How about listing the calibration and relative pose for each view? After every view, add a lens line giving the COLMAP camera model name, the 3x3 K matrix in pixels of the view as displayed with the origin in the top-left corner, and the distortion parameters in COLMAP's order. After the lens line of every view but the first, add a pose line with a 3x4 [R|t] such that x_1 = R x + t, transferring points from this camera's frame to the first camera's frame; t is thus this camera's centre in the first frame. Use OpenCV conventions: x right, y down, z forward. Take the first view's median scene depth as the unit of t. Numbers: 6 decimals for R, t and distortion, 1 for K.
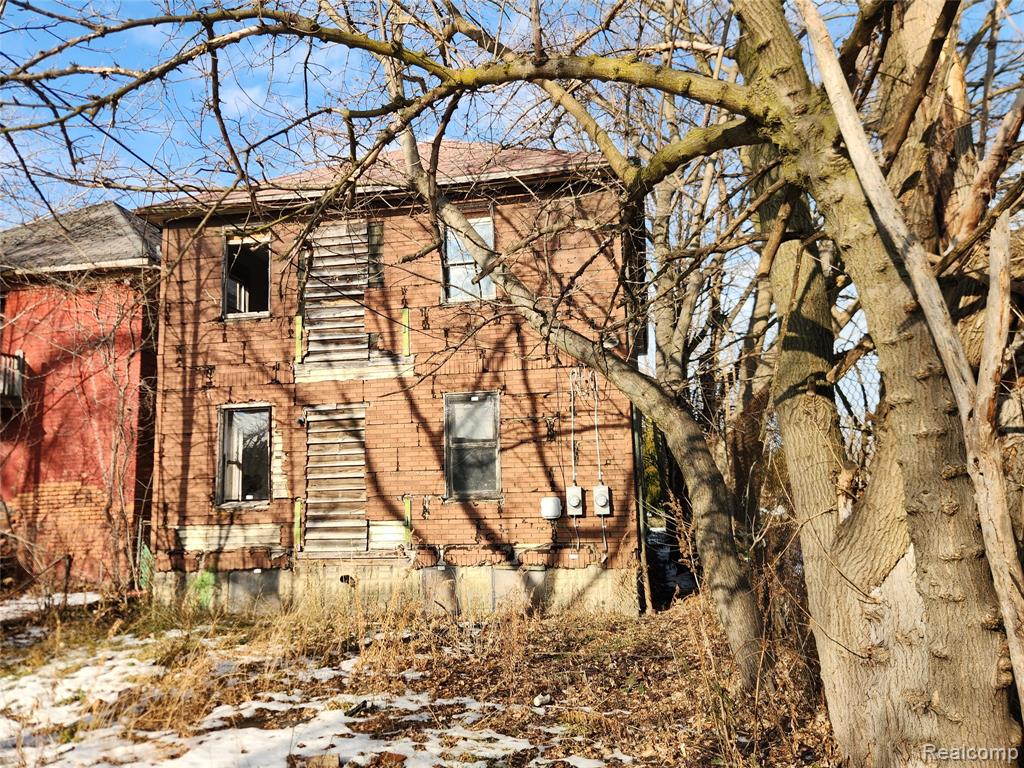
lens RADIAL K [[698.0, 0, 502.4], [0, 698.0, 385.3], [0, 0, 1]] dist [0.079078, -0.053498]
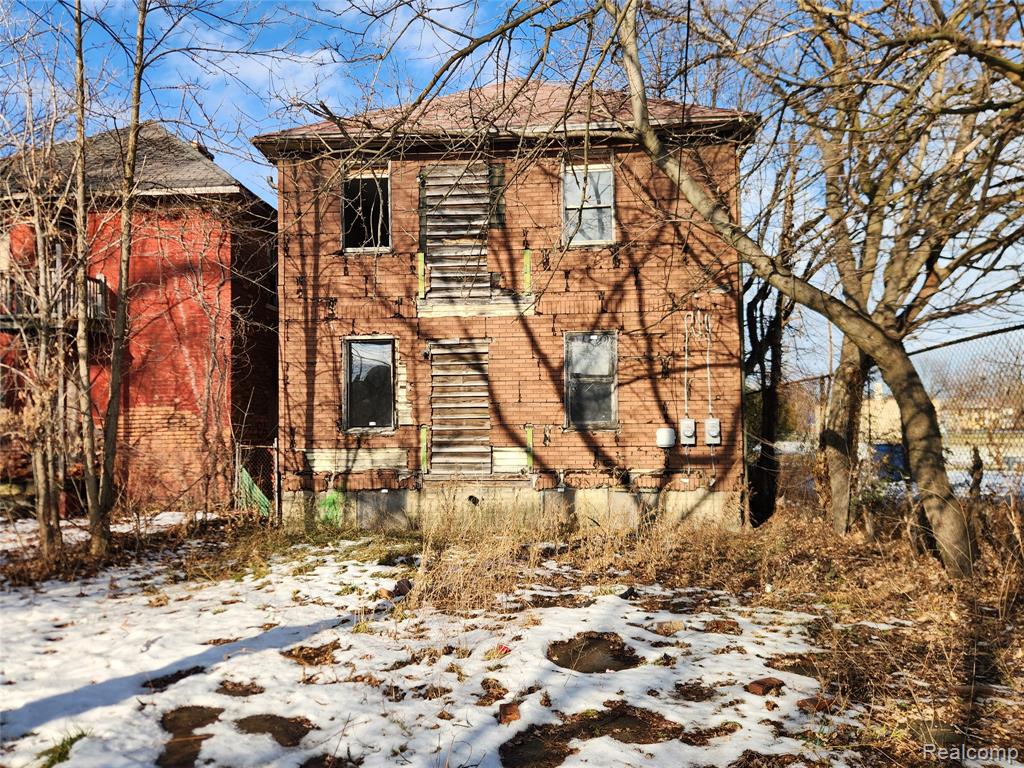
lens RADIAL K [[698.0, 0, 509.8], [0, 698.0, 391.3], [0, 0, 1]] dist [0.079078, -0.053498]
pose [[0.995427, 0.020571, 0.093288, -0.256094], [-0.029271, 0.995248, 0.092870, 0.005382], [-0.090935, -0.095176, 0.991298, -0.065466]]
